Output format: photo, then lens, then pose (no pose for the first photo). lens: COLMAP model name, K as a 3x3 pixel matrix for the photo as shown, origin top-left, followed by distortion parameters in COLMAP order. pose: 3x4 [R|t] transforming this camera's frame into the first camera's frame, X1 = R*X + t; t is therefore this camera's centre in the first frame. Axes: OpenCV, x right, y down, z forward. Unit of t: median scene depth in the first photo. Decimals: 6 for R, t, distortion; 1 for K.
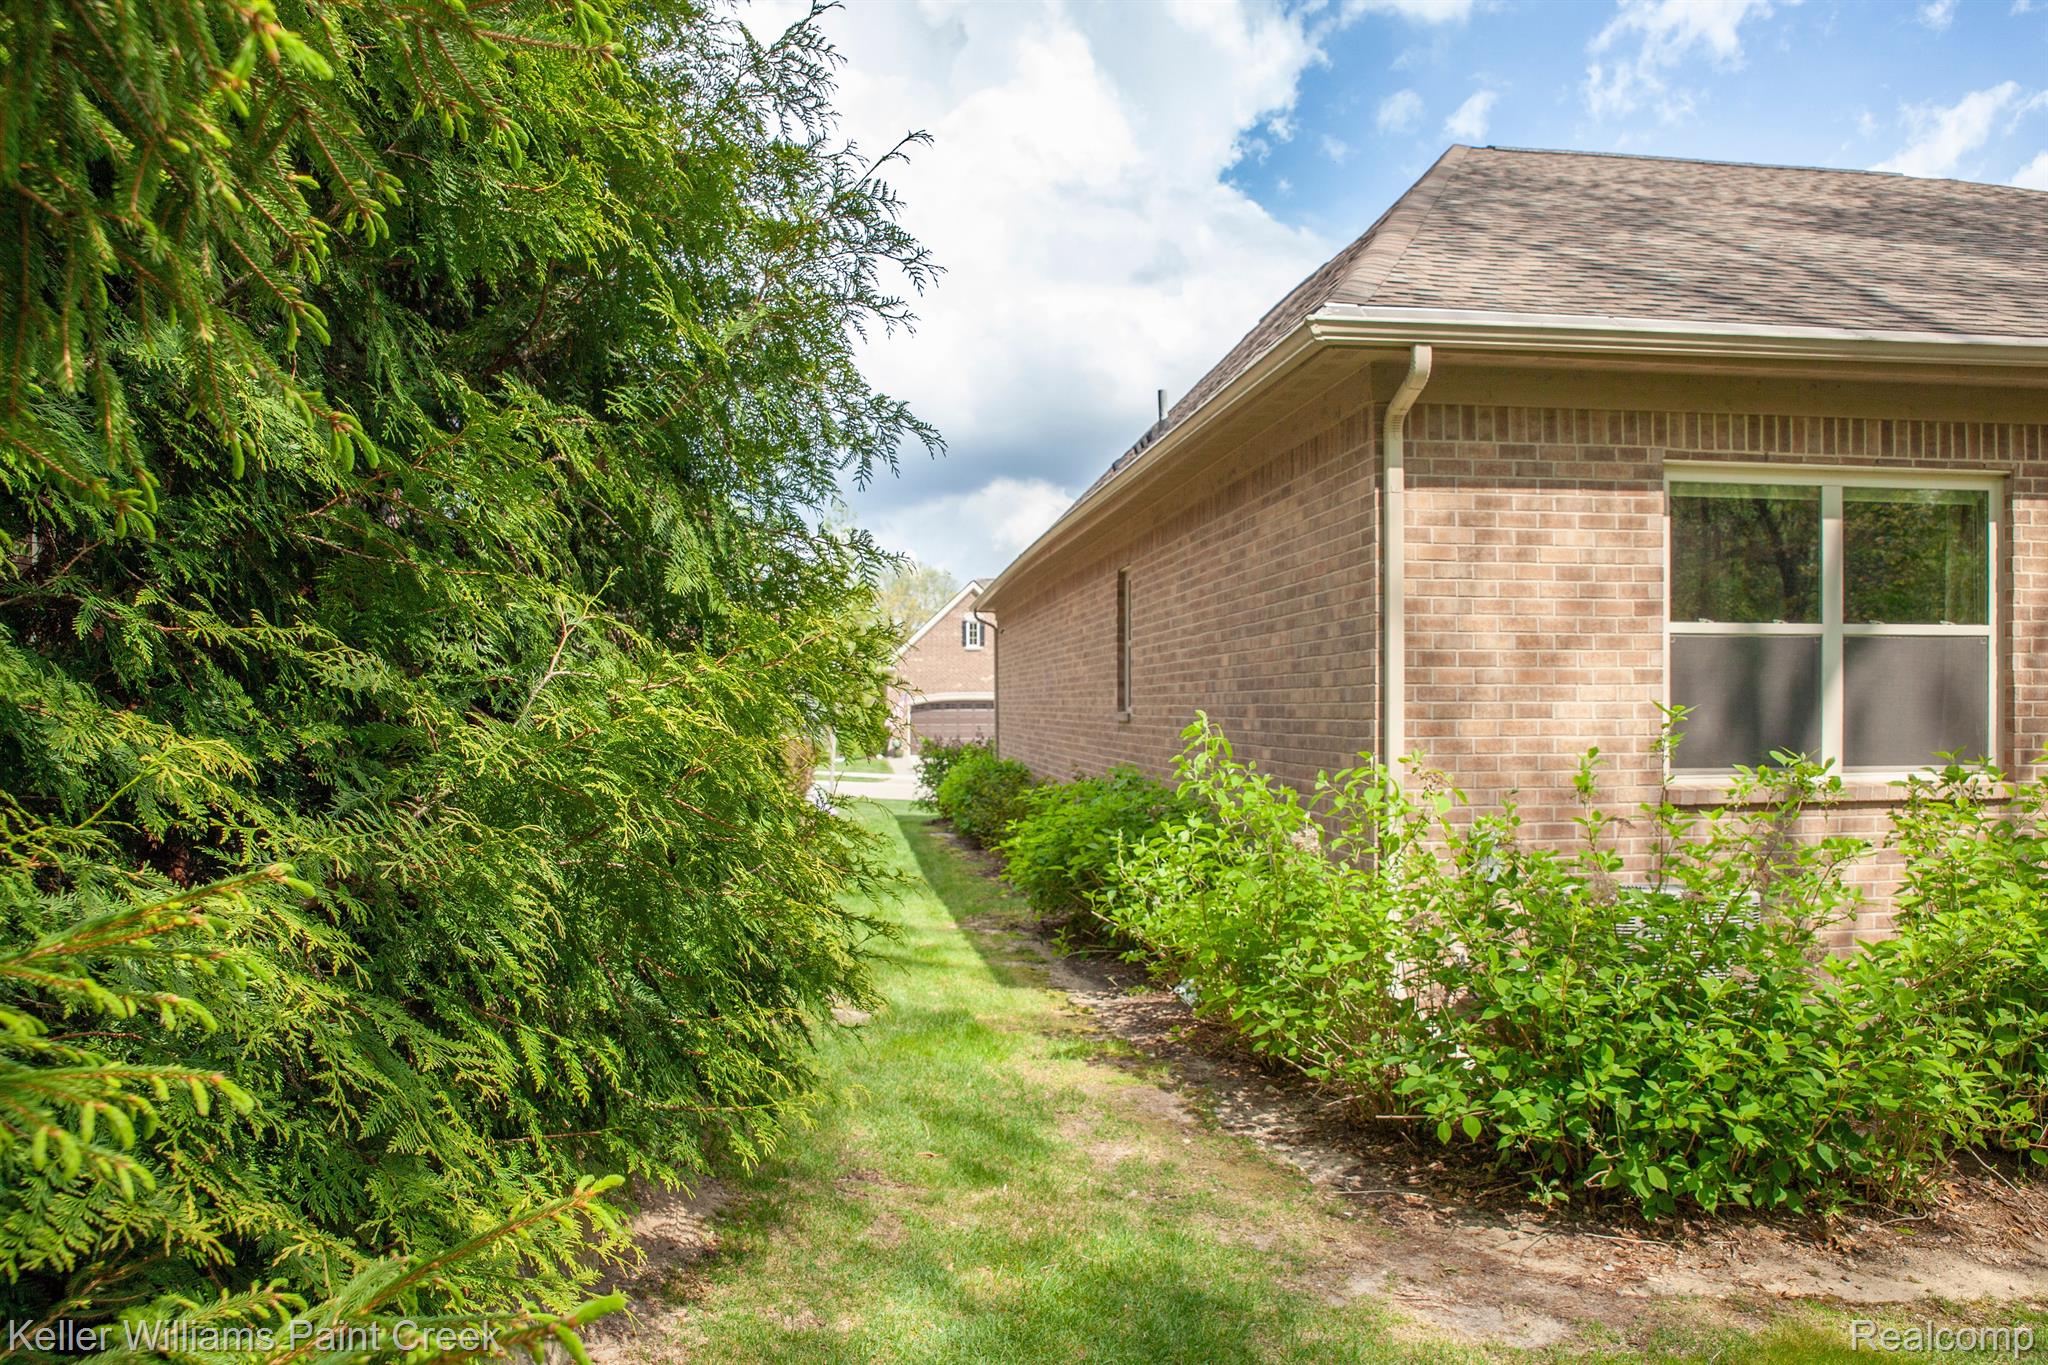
lens RADIAL K [[1426.1, 0, 1024.0], [0, 1426.1, 682.5], [0, 0, 1]] dist [-0.126439, 0.093791]
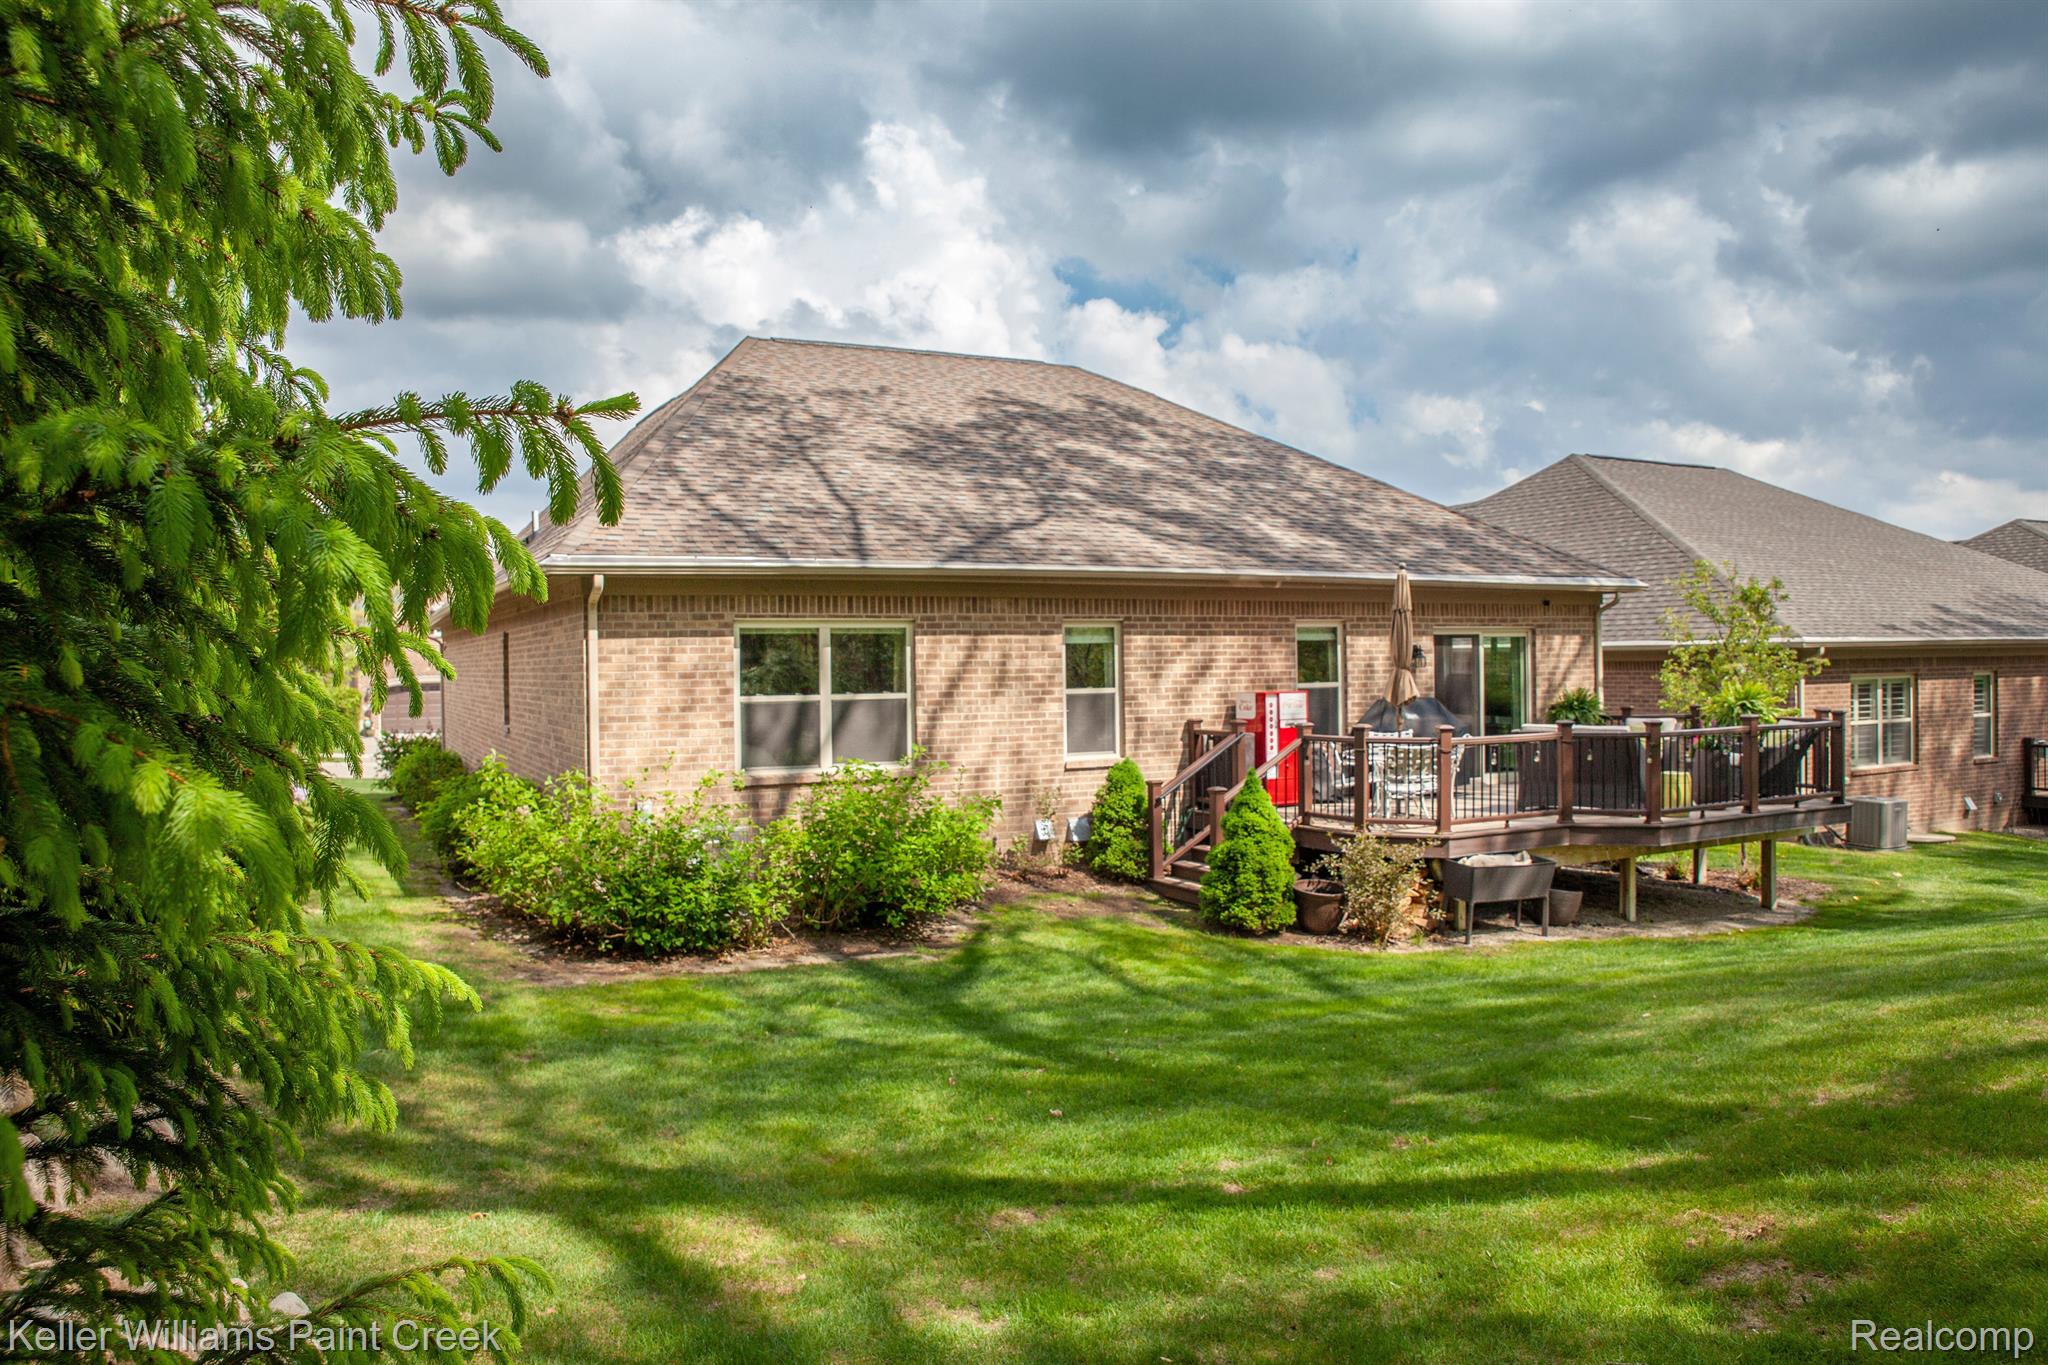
lens RADIAL K [[1426.1, 0, 1024.0], [0, 1426.1, 682.5], [0, 0, 1]] dist [-0.126439, 0.093791]
pose [[0.940930, -0.015740, 0.338236, 0.152391], [0.005363, 0.999486, 0.031592, -0.129124], [-0.338560, -0.027912, 0.940531, -1.108500]]
